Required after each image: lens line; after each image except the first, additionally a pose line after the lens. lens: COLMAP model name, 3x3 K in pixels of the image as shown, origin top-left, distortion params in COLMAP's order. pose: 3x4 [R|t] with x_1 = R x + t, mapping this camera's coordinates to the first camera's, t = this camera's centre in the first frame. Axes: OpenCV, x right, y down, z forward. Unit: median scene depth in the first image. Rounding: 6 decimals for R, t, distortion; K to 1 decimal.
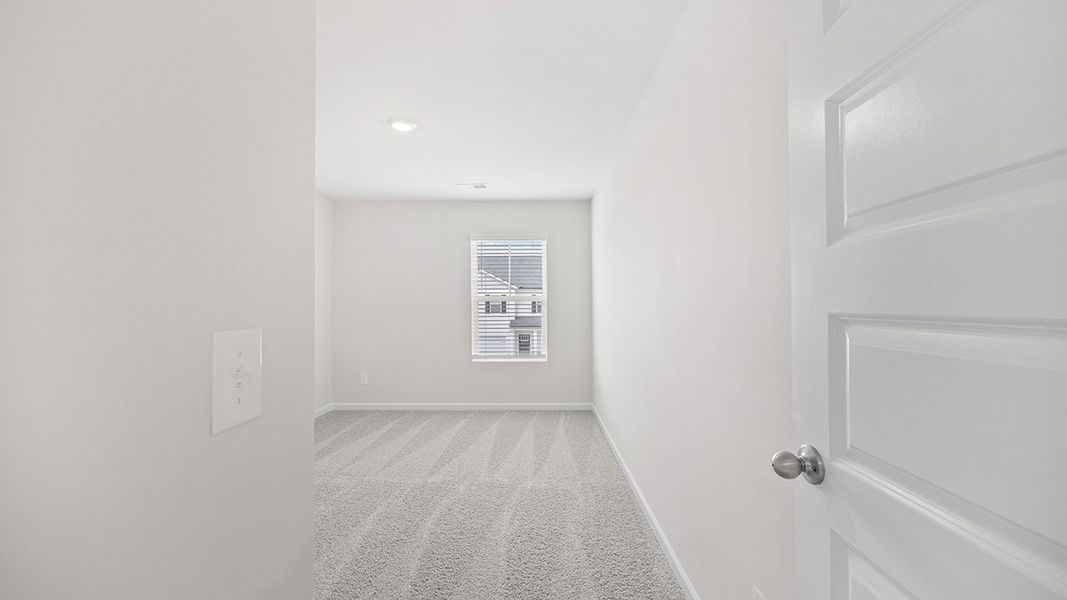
lens RADIAL K [[314.6, 0, 549.3], [0, 314.6, 300.9], [0, 0, 1]] dist [-0.000260, 0.000003]
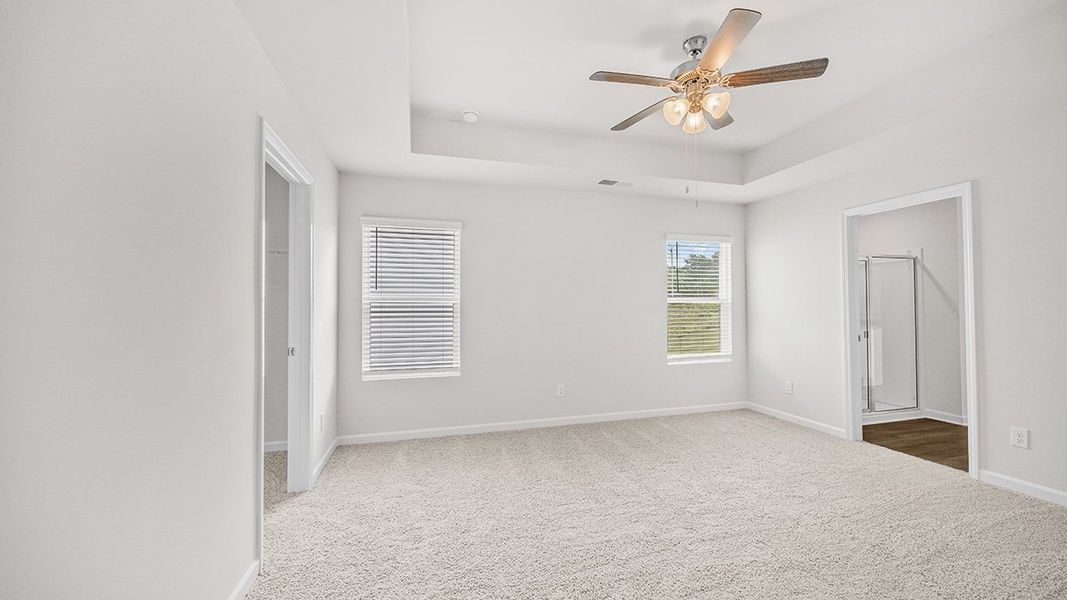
lens RADIAL K [[373.9, 0, 532.5], [0, 373.9, 304.3], [0, 0, 1]] dist [-0.000714, -0.000029]
pose [[0.958951, 0.003078, 0.283557, -0.203536], [-0.004379, 0.999983, 0.003955, 0.000548], [-0.283540, -0.005034, 0.958947, 0.003364]]
